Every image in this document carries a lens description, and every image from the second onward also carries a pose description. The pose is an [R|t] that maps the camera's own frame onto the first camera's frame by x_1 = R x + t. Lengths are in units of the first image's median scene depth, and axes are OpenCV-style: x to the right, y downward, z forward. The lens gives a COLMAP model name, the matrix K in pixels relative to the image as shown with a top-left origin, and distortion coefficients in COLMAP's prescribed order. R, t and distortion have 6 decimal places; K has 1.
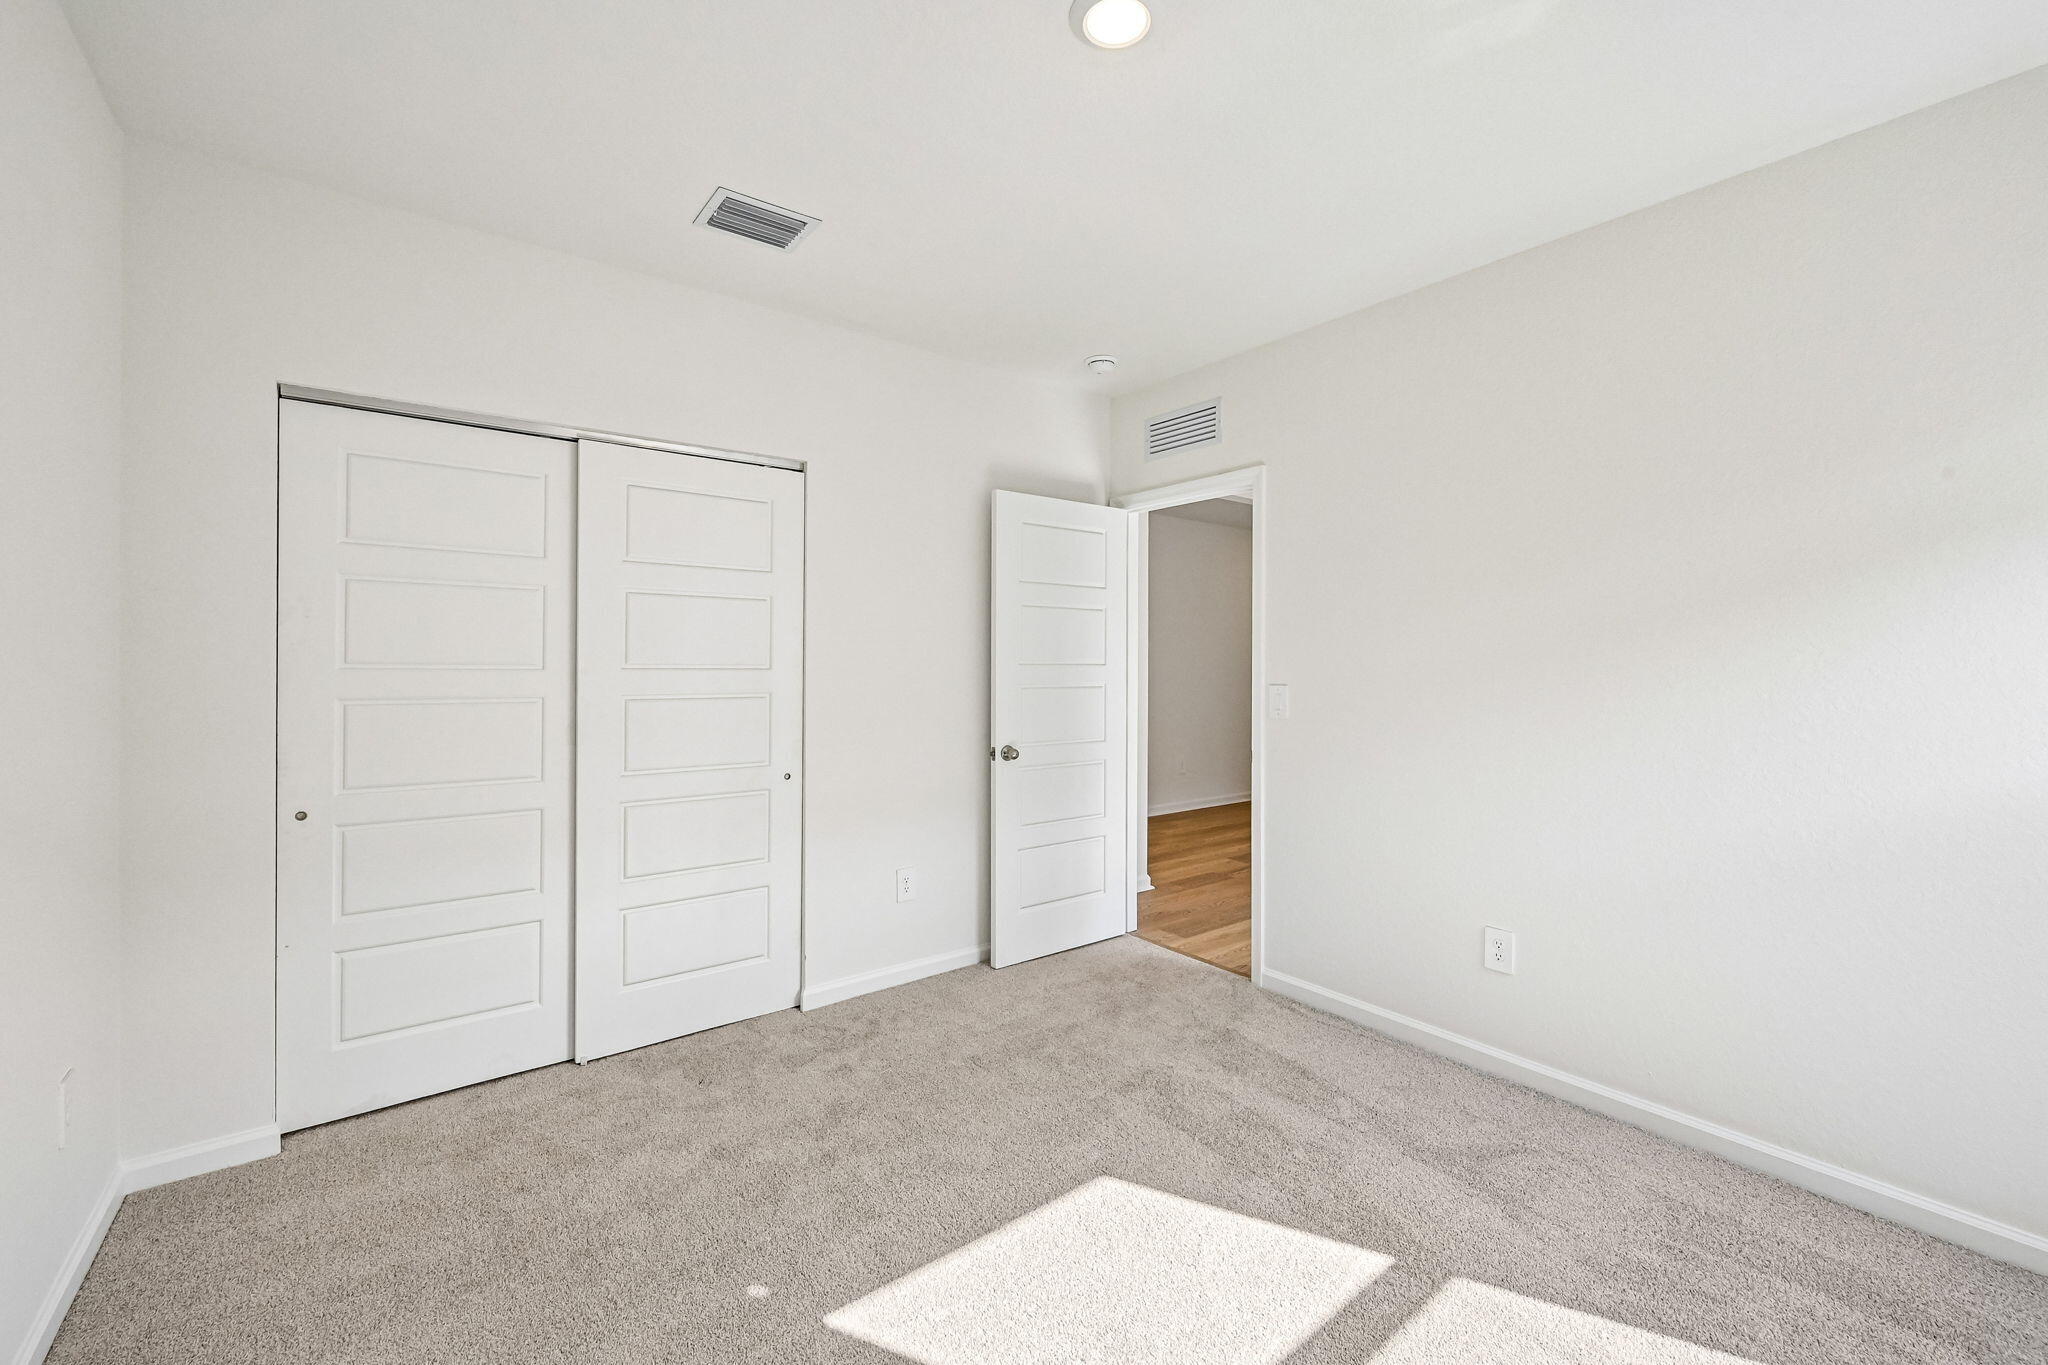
lens RADIAL K [[833.3, 0, 1023.8], [0, 833.3, 649.6], [0, 0, 1]] dist [-0.001056, 0.000078]
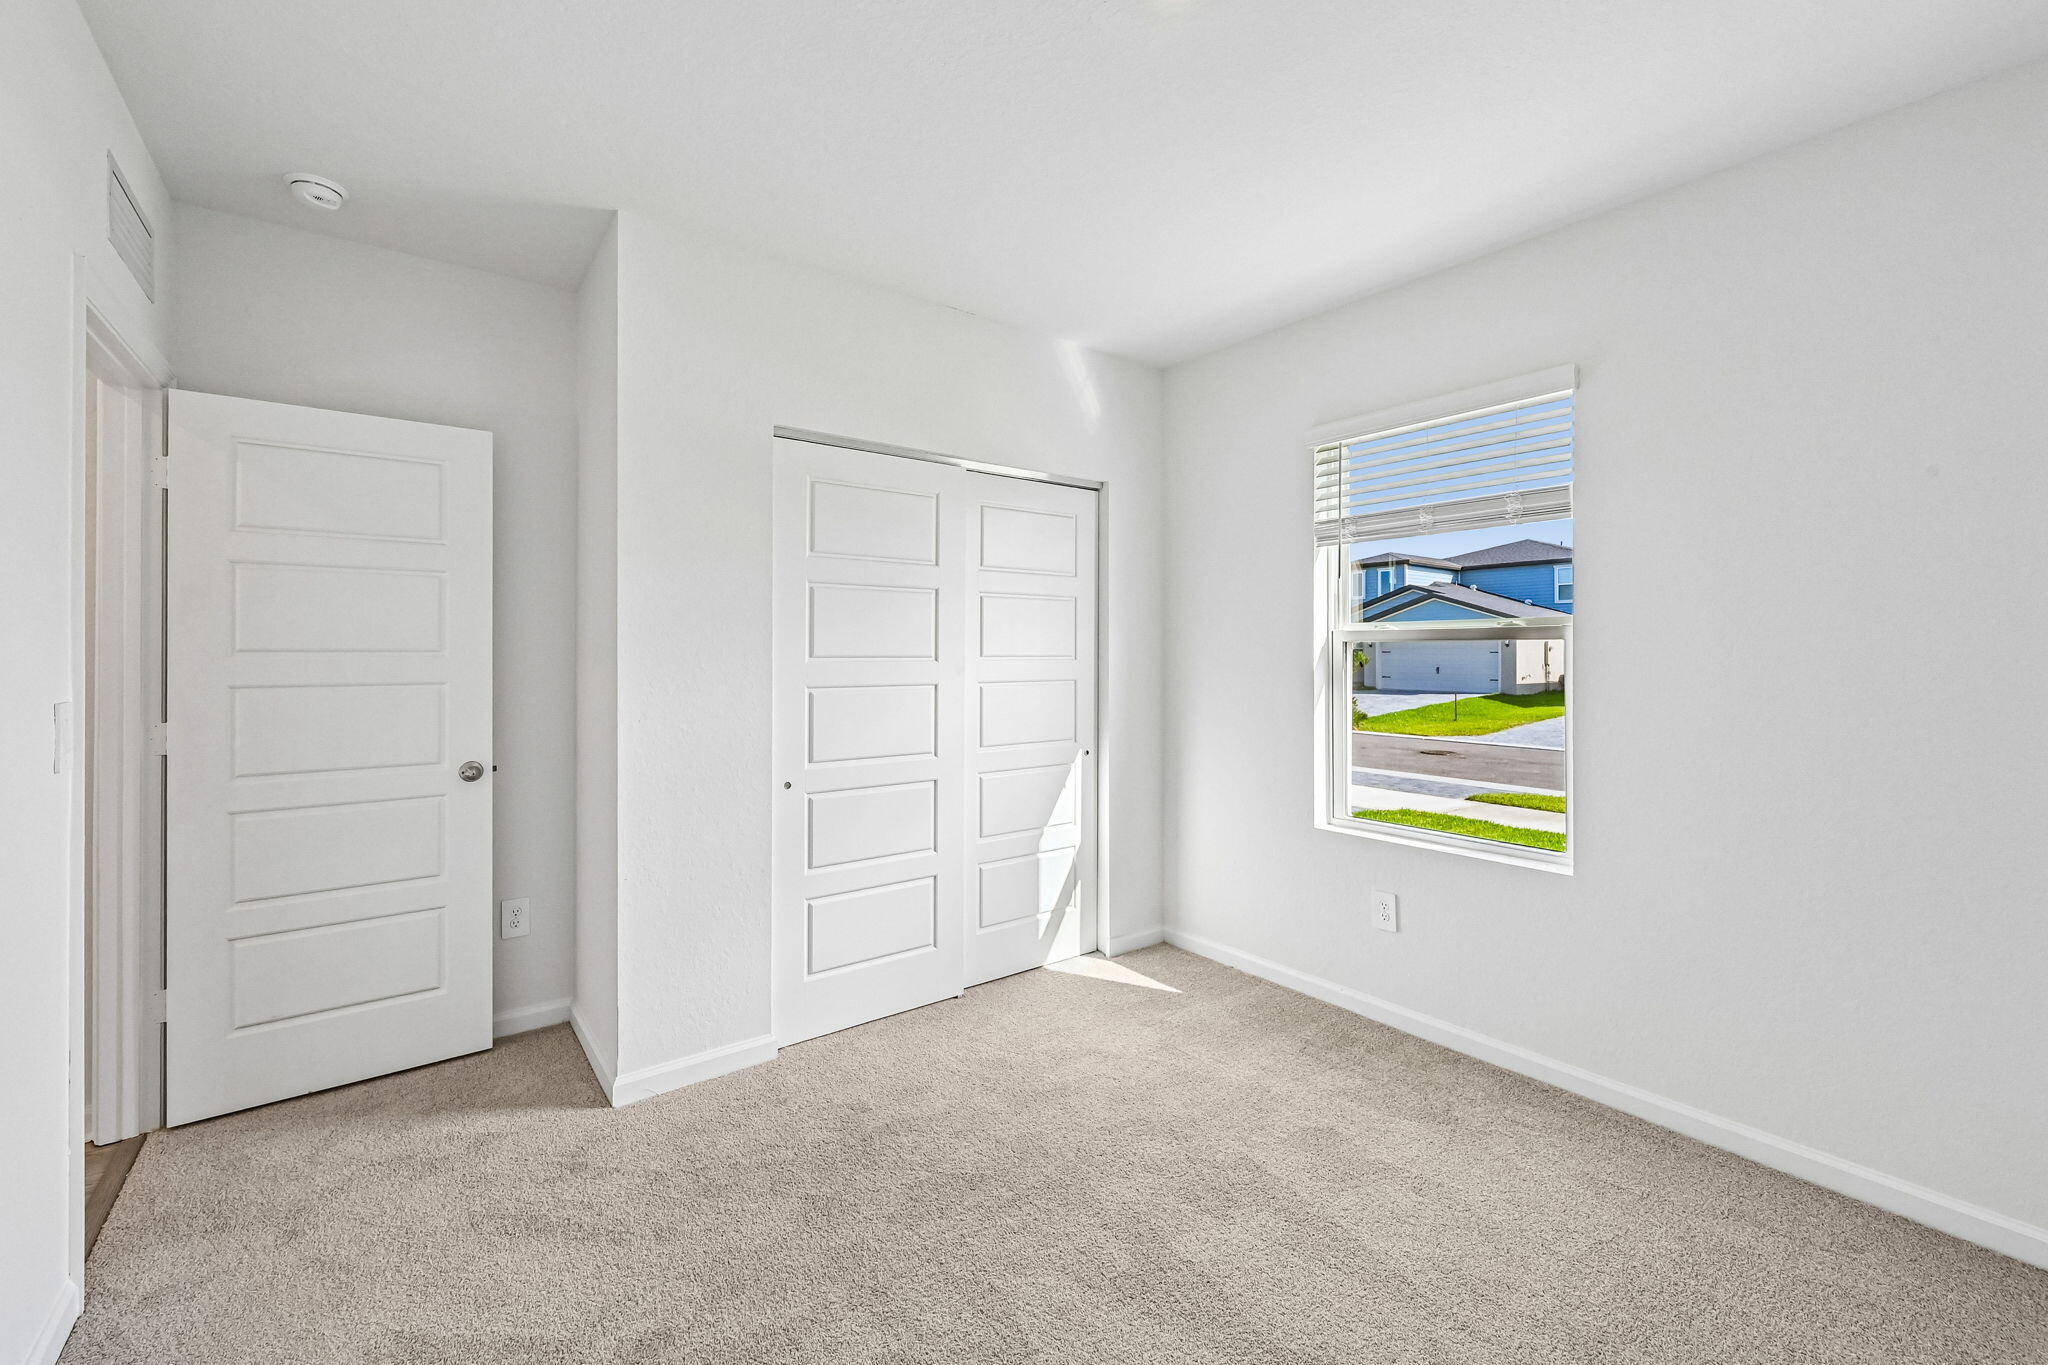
lens RADIAL K [[833.3, 0, 1023.8], [0, 833.3, 649.6], [0, 0, 1]] dist [-0.001056, 0.000078]
pose [[0.999936, 0.001105, 0.011270, -0.384849], [-0.001161, 0.999987, 0.004940, -0.000626], [-0.011264, -0.004952, 0.999924, -0.143317]]
